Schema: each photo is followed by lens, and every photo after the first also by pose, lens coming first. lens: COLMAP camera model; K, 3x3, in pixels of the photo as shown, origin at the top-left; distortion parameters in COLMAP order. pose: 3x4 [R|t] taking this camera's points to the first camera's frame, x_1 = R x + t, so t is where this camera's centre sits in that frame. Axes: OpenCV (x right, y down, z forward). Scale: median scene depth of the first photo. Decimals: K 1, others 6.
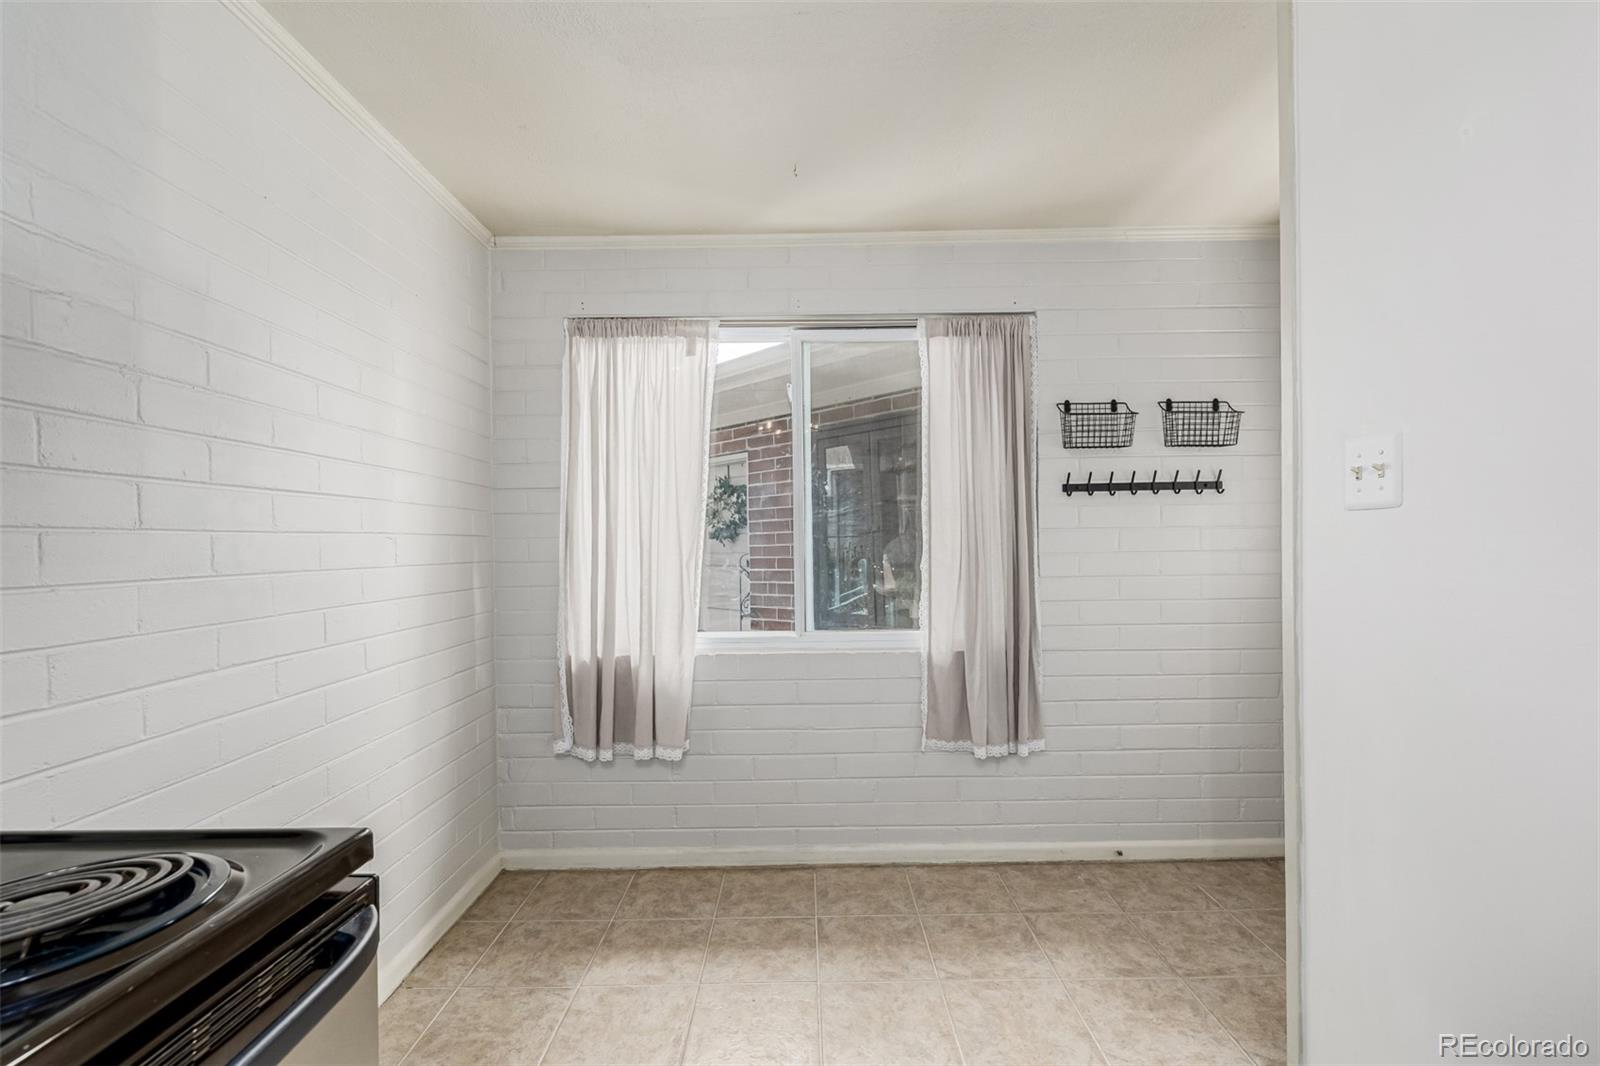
lens RADIAL K [[678.1, 0, 811.7], [0, 678.1, 547.8], [0, 0, 1]] dist [0.000602, -0.000023]
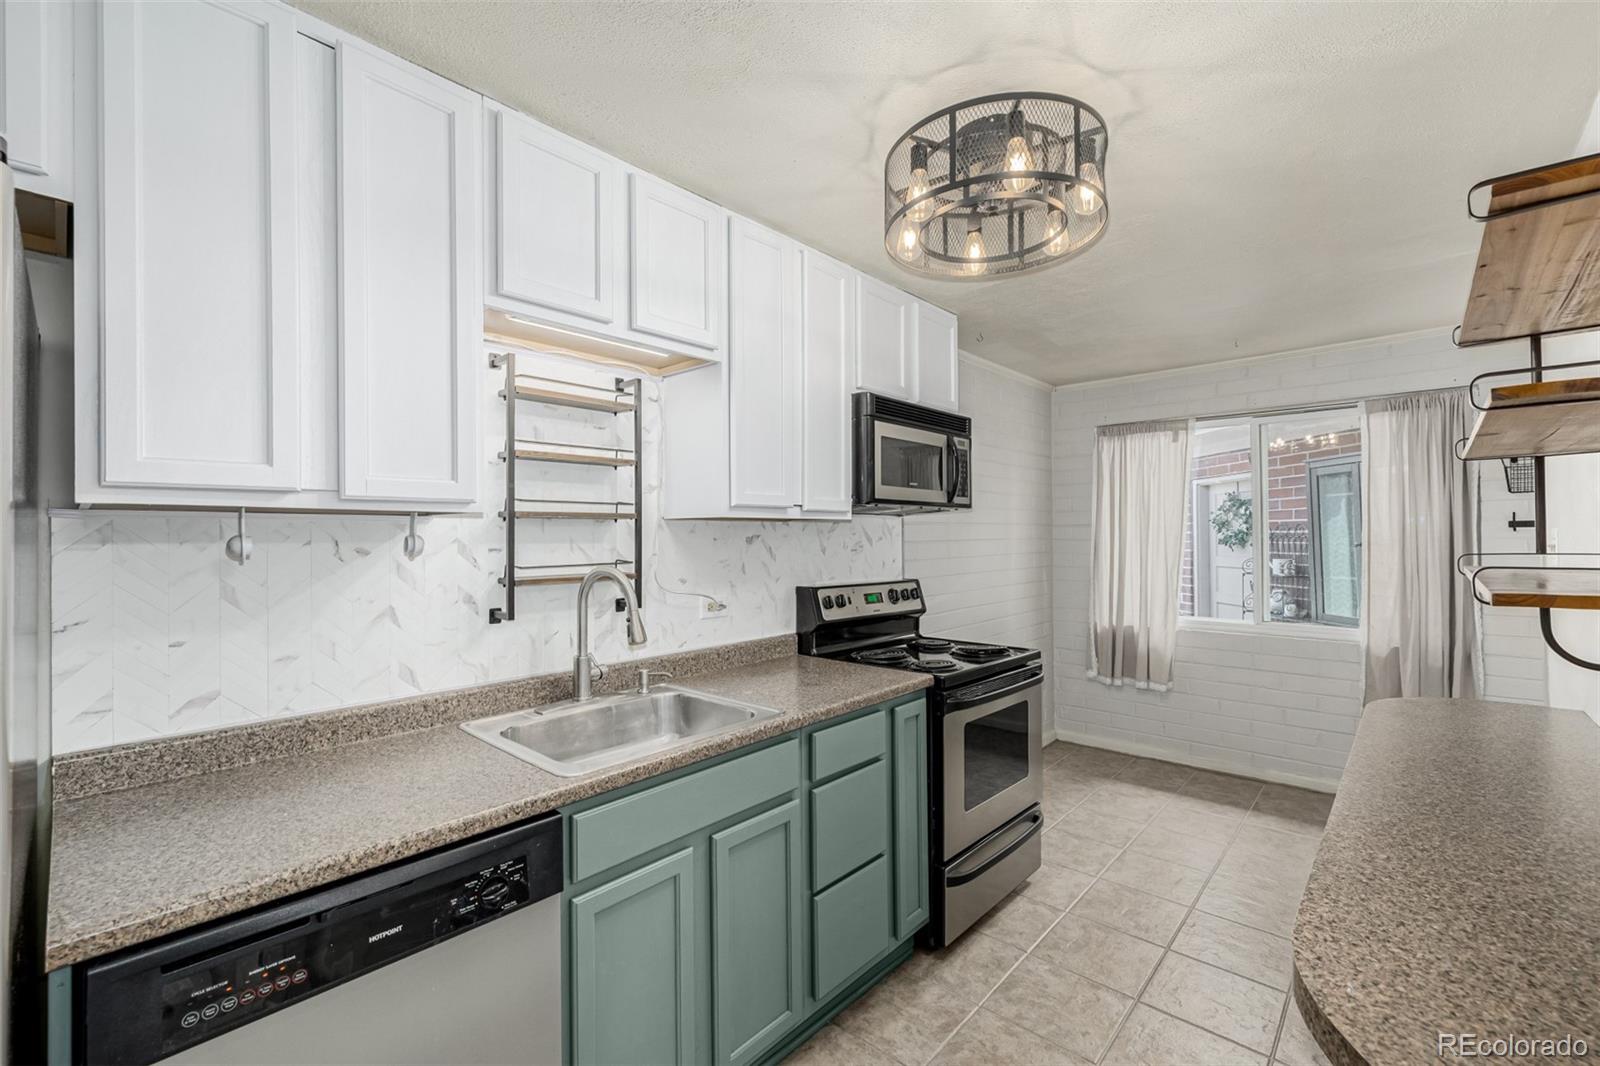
lens RADIAL K [[678.2, 0, 803.0], [0, 678.2, 535.0], [0, 0, 1]] dist [0.001207, -0.000155]
pose [[0.730415, 0.007234, -0.682965, 0.278055], [-0.006369, 0.999973, 0.003780, -0.065503], [0.682974, 0.001589, 0.730441, -0.778781]]
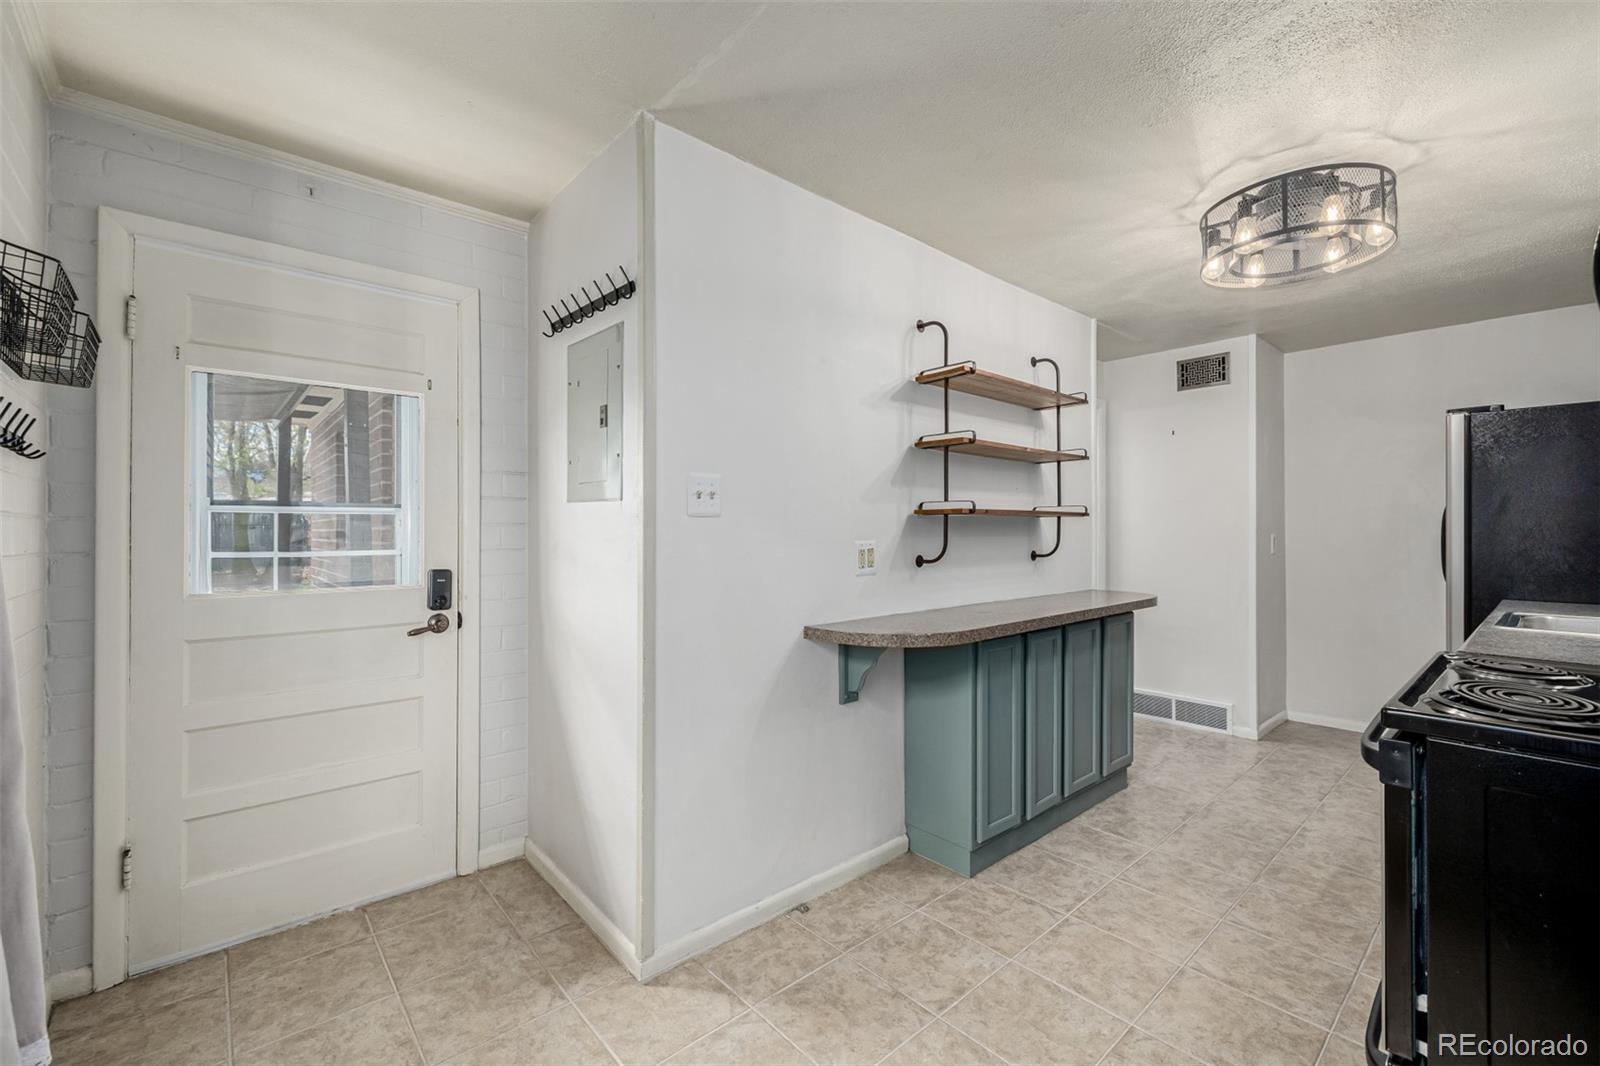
lens RADIAL K [[669.8, 0, 805.9], [0, 669.8, 527.9], [0, 0, 1]] dist [0.000708, -0.000144]
pose [[-0.653005, 0.020708, 0.757071, -0.281217], [0.015960, 0.999780, -0.013581, -0.002256], [-0.757186, 0.003215, -0.653192, 0.893403]]
